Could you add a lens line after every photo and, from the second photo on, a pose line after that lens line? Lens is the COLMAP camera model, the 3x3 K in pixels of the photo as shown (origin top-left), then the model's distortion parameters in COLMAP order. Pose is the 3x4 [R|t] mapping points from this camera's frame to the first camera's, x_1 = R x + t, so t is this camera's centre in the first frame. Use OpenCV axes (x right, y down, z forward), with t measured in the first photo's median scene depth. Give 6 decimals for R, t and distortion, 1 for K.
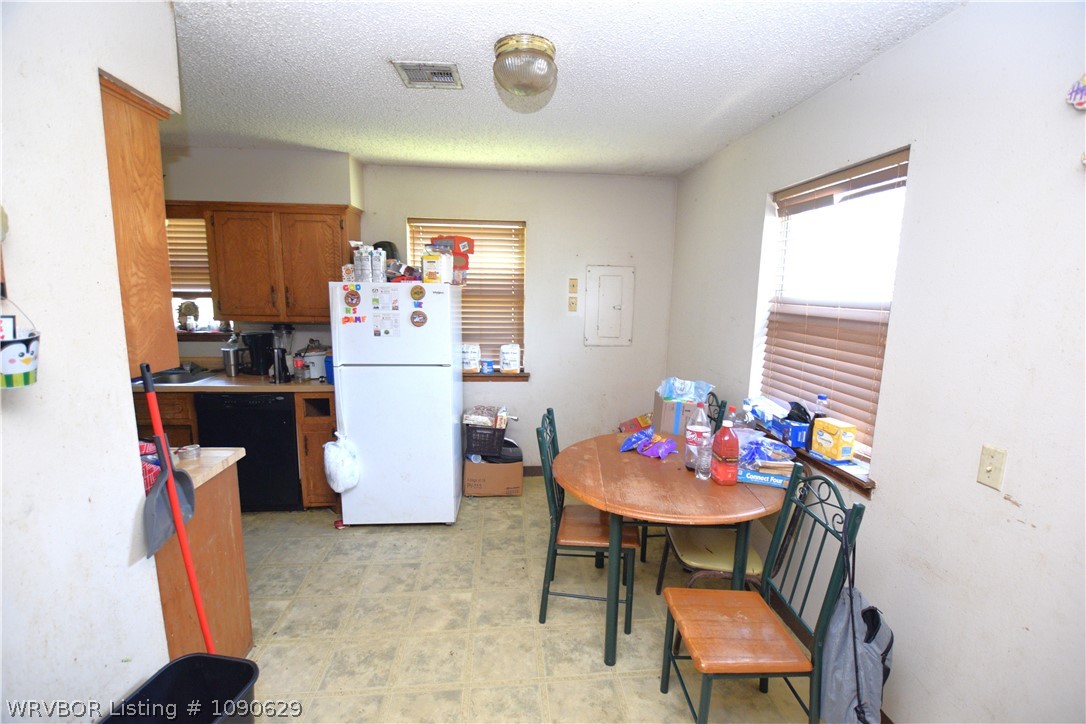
lens RADIAL K [[477.1, 0, 550.9], [0, 477.1, 367.1], [0, 0, 1]] dist [-0.033560, 0.005584]
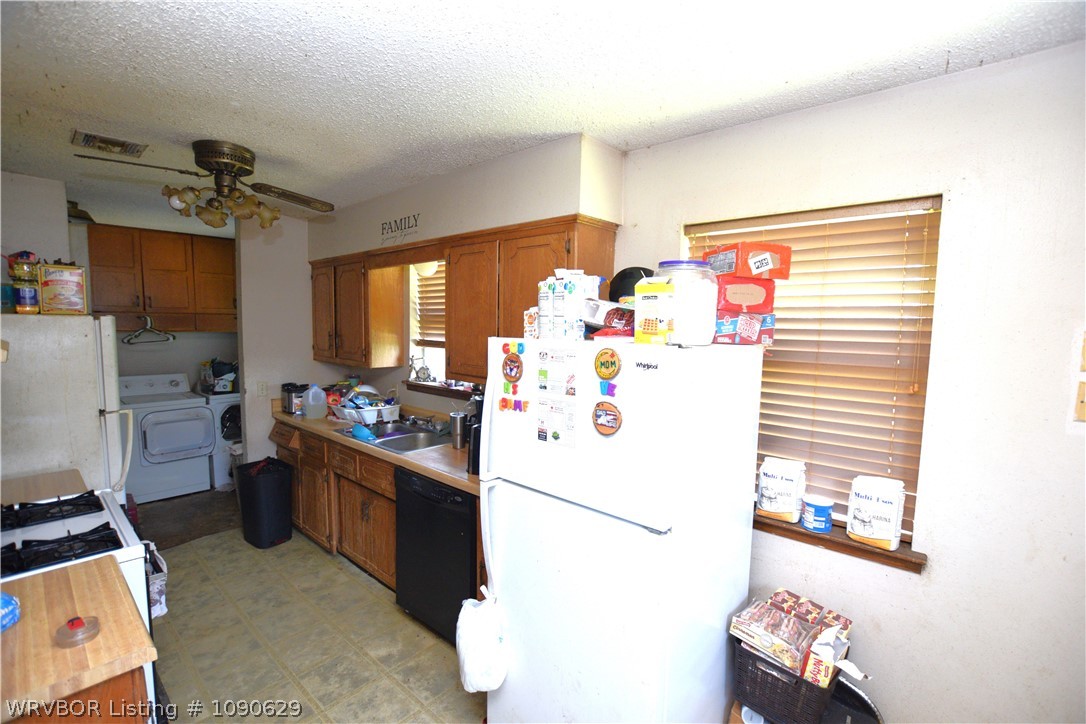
lens RADIAL K [[477.1, 0, 550.9], [0, 477.1, 367.1], [0, 0, 1]] dist [-0.033560, 0.005584]
pose [[0.685585, 0.058479, -0.725640, 0.018592], [-0.122415, 0.991836, -0.035726, -0.114360], [0.717627, 0.113322, 0.687146, 0.563485]]
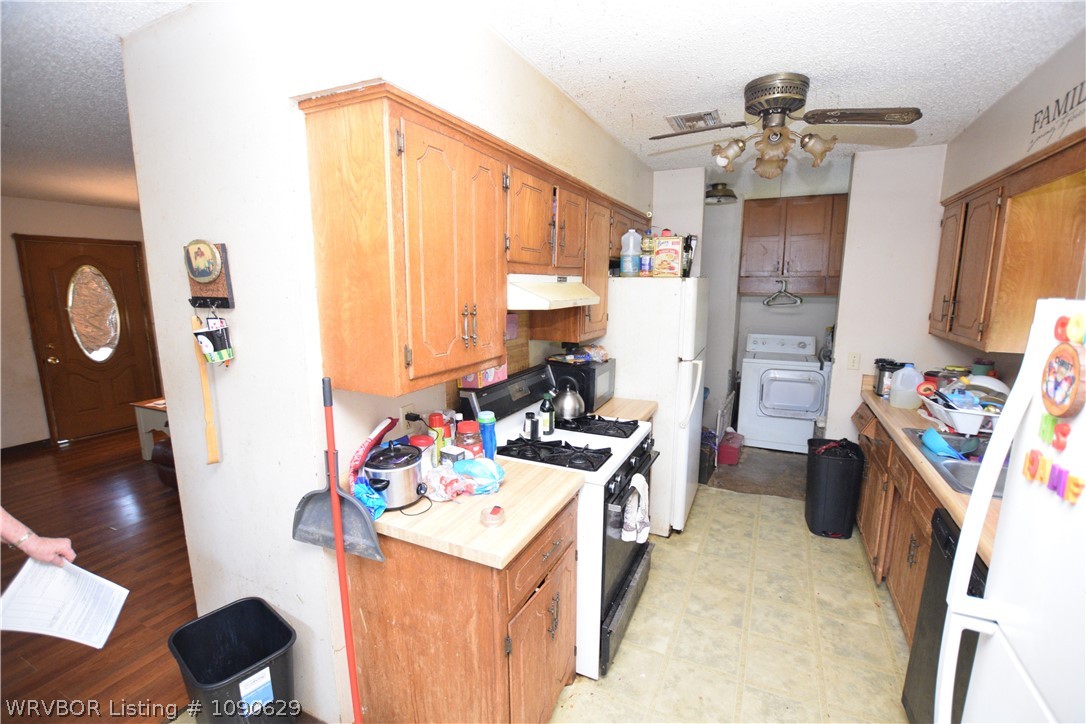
lens RADIAL K [[477.1, 0, 550.9], [0, 477.1, 367.1], [0, 0, 1]] dist [-0.033560, 0.005584]
pose [[-0.519747, 0.127463, -0.844758, -0.110562], [-0.148541, 0.960264, 0.236283, -0.144239], [0.841308, 0.248288, -0.480161, 0.790020]]
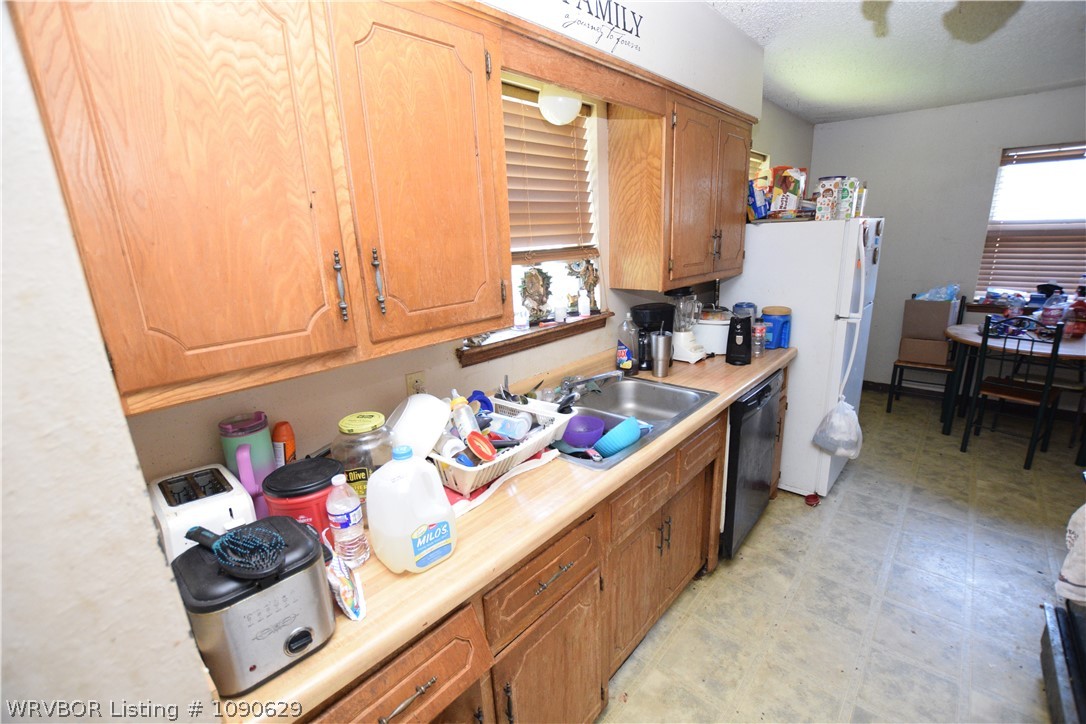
lens RADIAL K [[477.1, 0, 550.9], [0, 477.1, 367.1], [0, 0, 1]] dist [-0.033560, 0.005584]
pose [[0.733381, -0.229304, 0.639978, -1.256324], [0.162900, 0.973245, 0.162039, -0.128638], [-0.660012, -0.014584, 0.751114, 0.639916]]
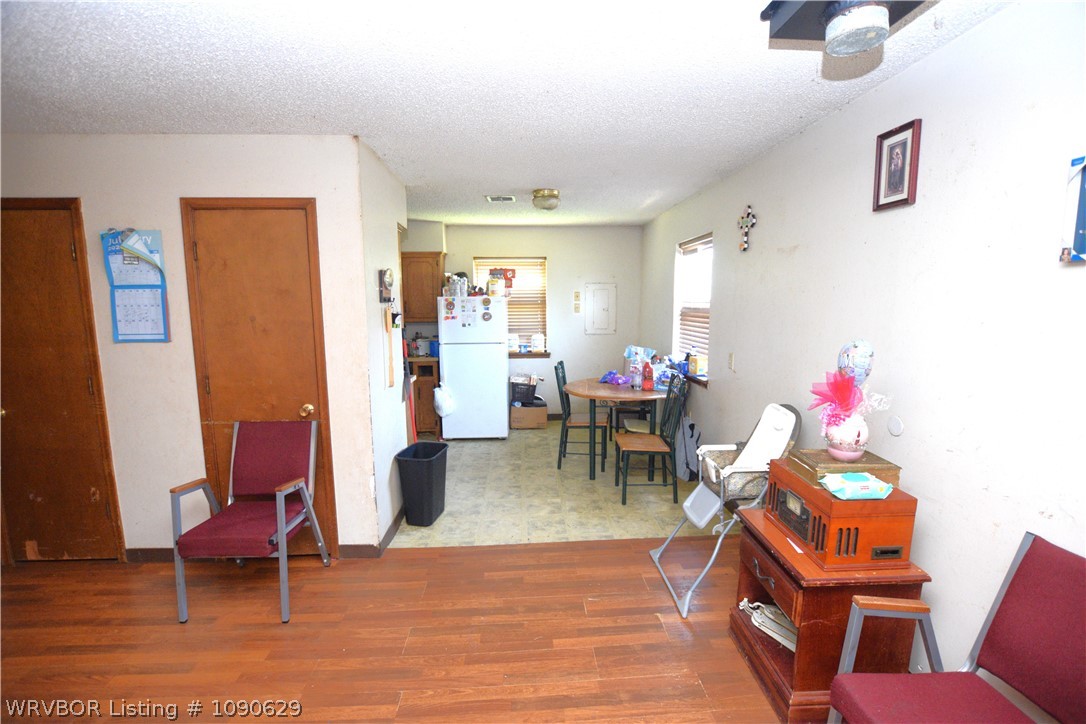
lens RADIAL K [[477.1, 0, 550.9], [0, 477.1, 367.1], [0, 0, 1]] dist [-0.033560, 0.005584]
pose [[0.998962, -0.017463, -0.042082, 0.025857], [0.016360, 0.999517, -0.026412, 0.120875], [0.042523, 0.025696, 0.998765, -0.666528]]
